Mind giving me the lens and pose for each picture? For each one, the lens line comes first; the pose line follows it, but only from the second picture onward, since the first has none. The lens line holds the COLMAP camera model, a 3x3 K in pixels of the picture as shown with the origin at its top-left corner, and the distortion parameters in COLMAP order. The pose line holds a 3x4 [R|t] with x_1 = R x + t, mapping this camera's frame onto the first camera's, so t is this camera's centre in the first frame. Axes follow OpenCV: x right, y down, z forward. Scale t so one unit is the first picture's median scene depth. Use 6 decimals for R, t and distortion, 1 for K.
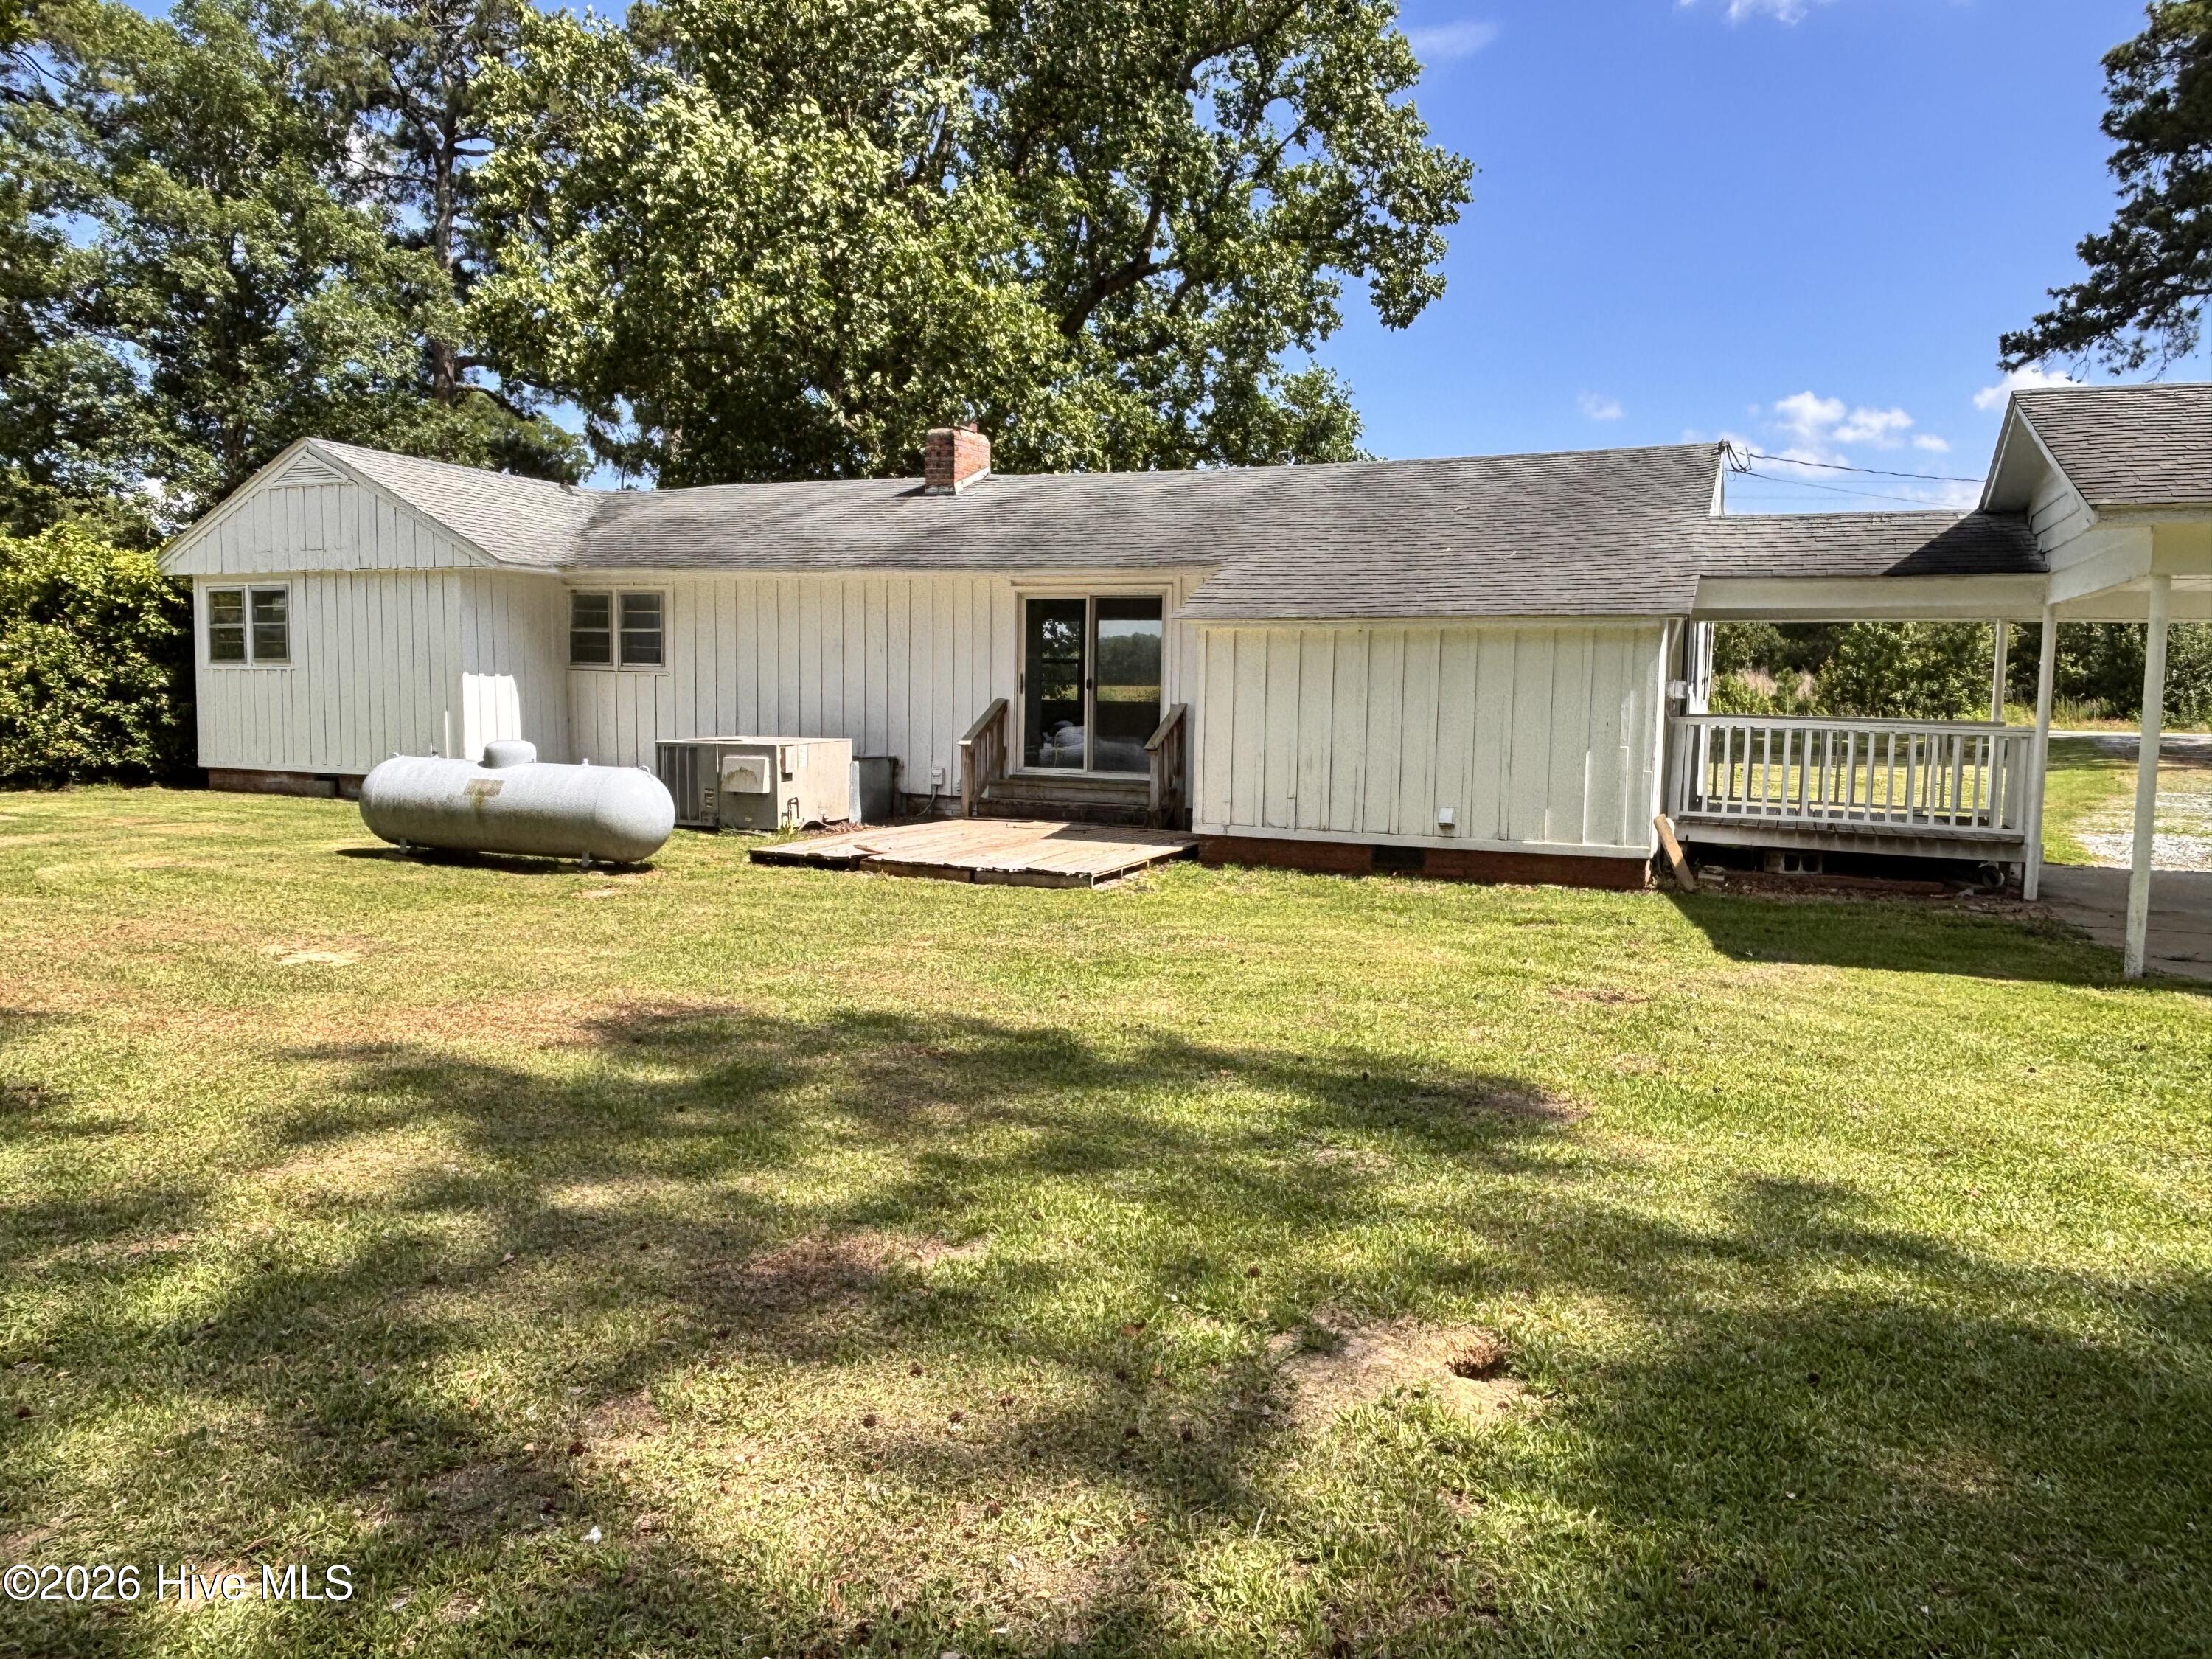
lens RADIAL K [[1552.2, 0, 1107.4], [0, 1552.2, 835.5], [0, 0, 1]] dist [-0.026062, 0.019090]
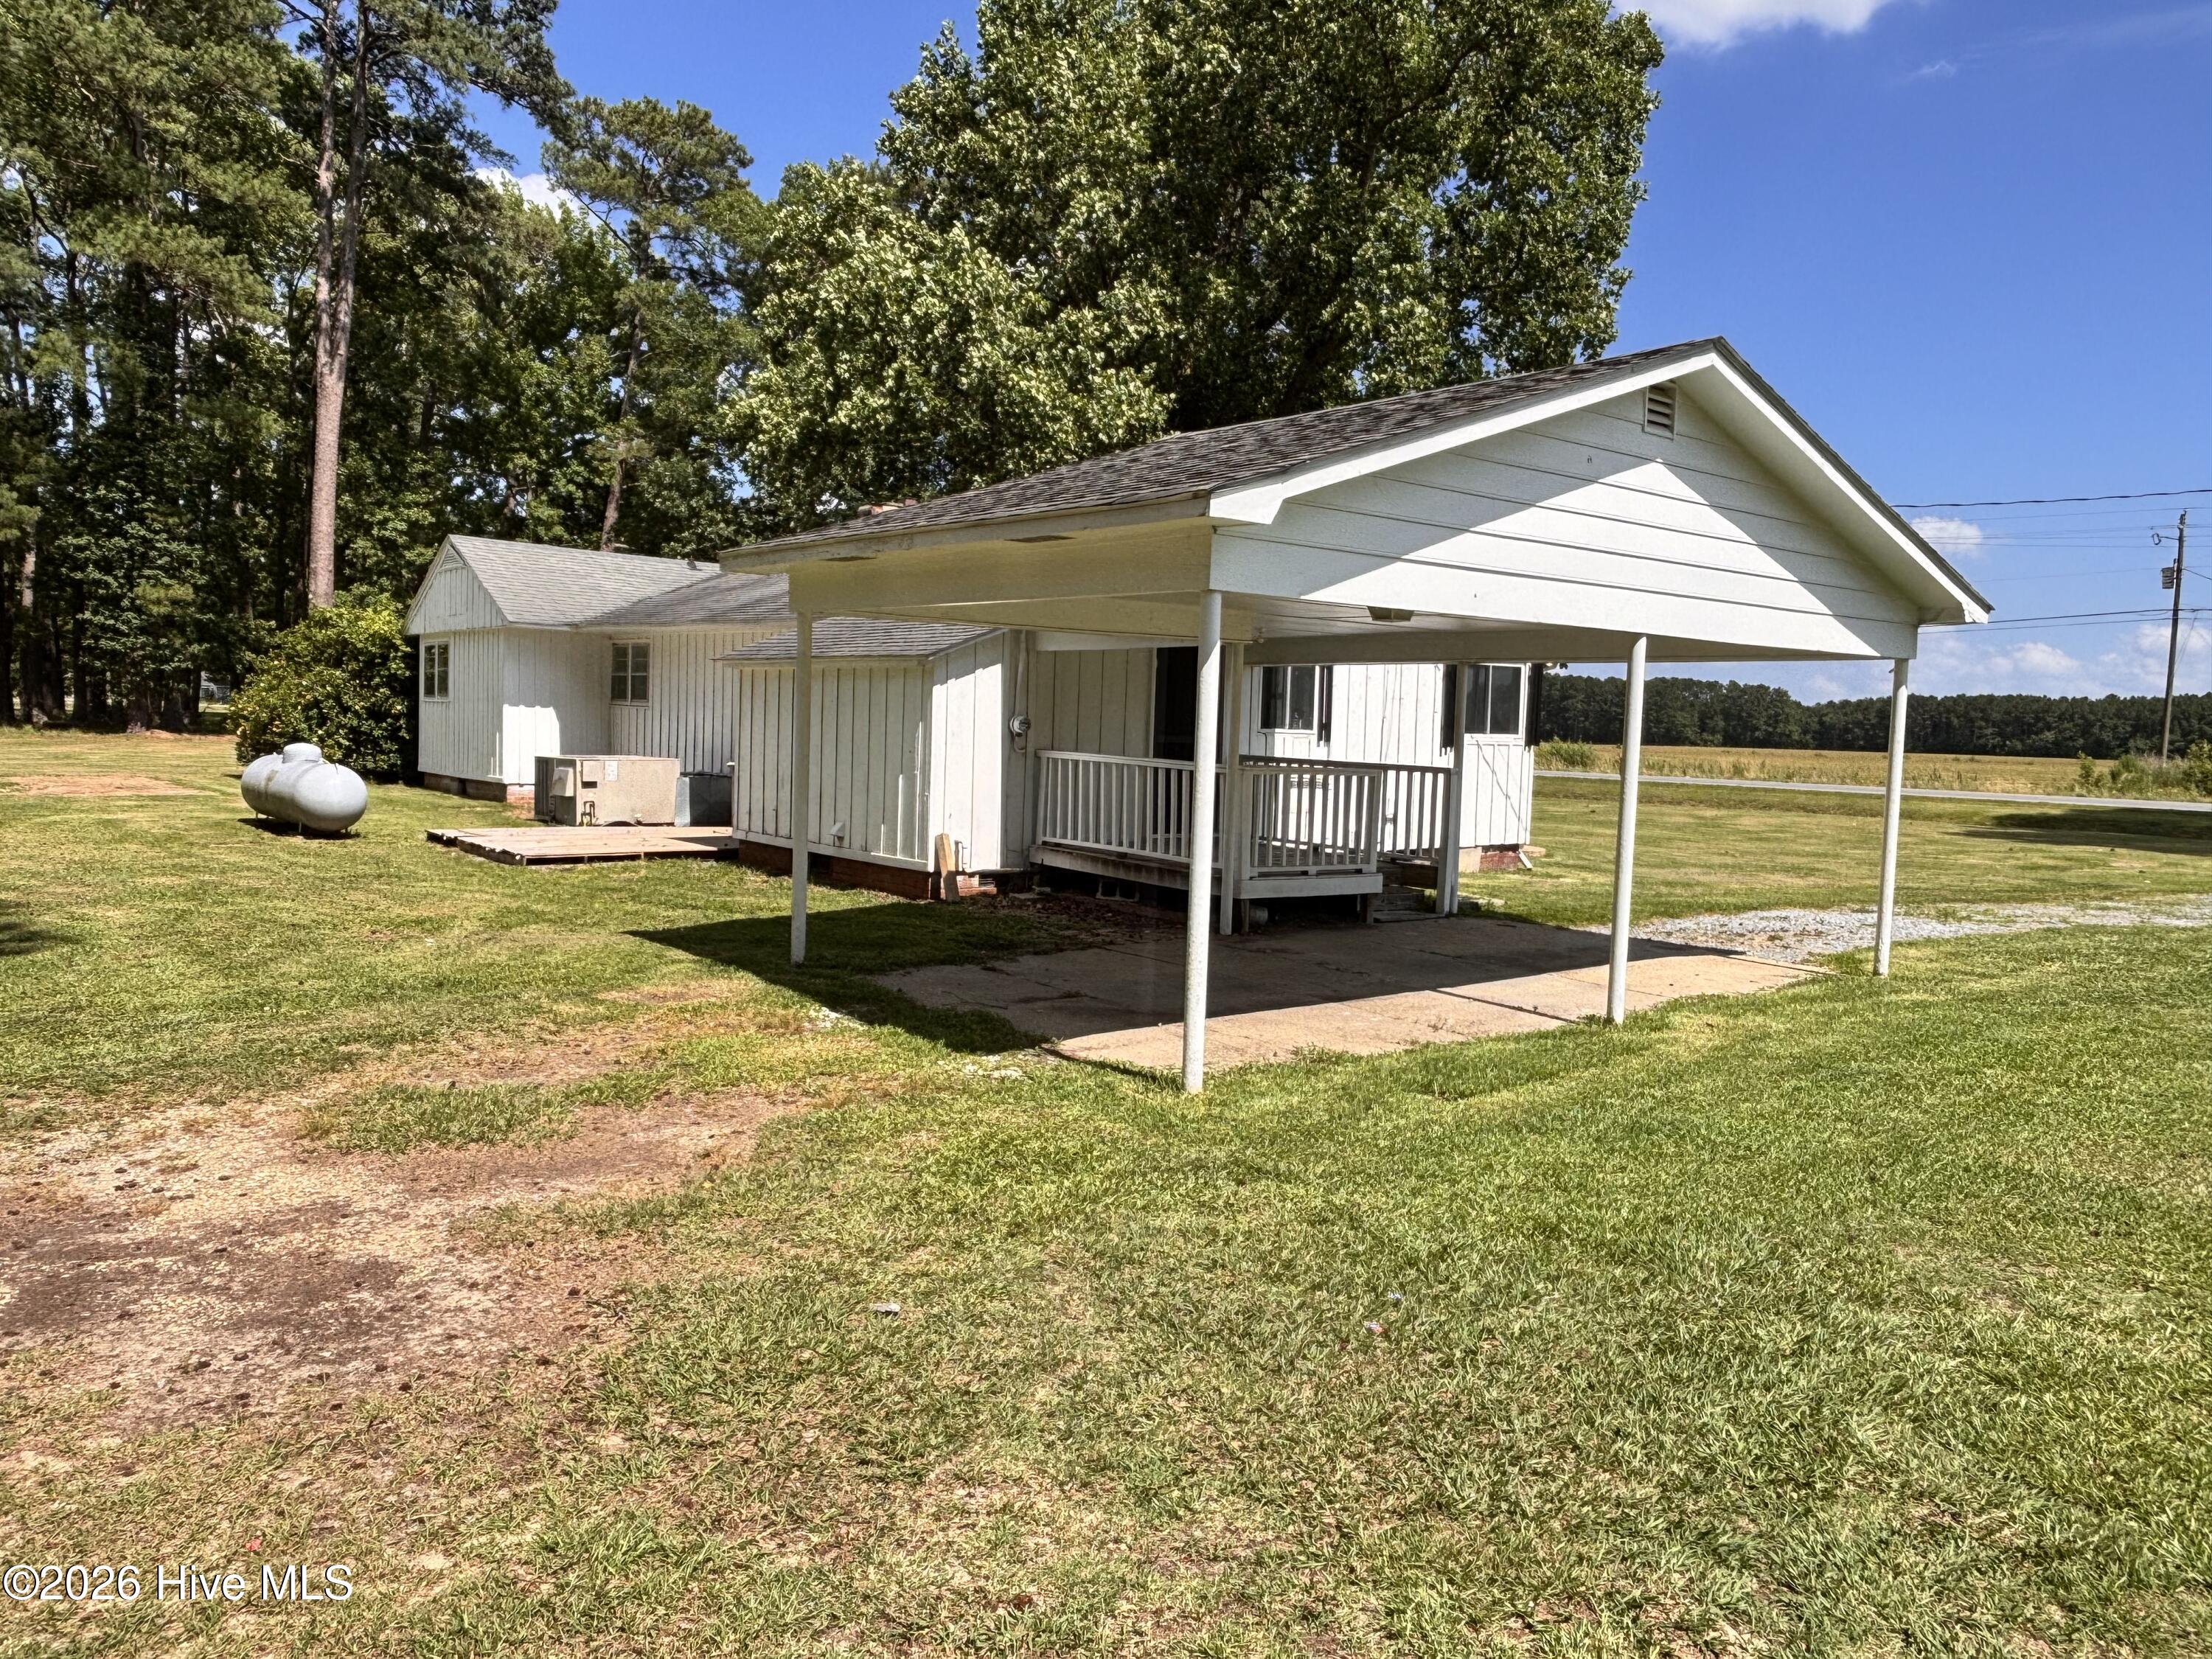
lens RADIAL K [[1552.2, 0, 1104.9], [0, 1552.2, 835.0], [0, 0, 1]] dist [-0.026062, 0.019090]
pose [[0.887857, 0.050075, -0.457386, 0.625819], [-0.068431, 0.997376, -0.023641, 0.003954], [0.455002, 0.052289, 0.888954, 0.046812]]
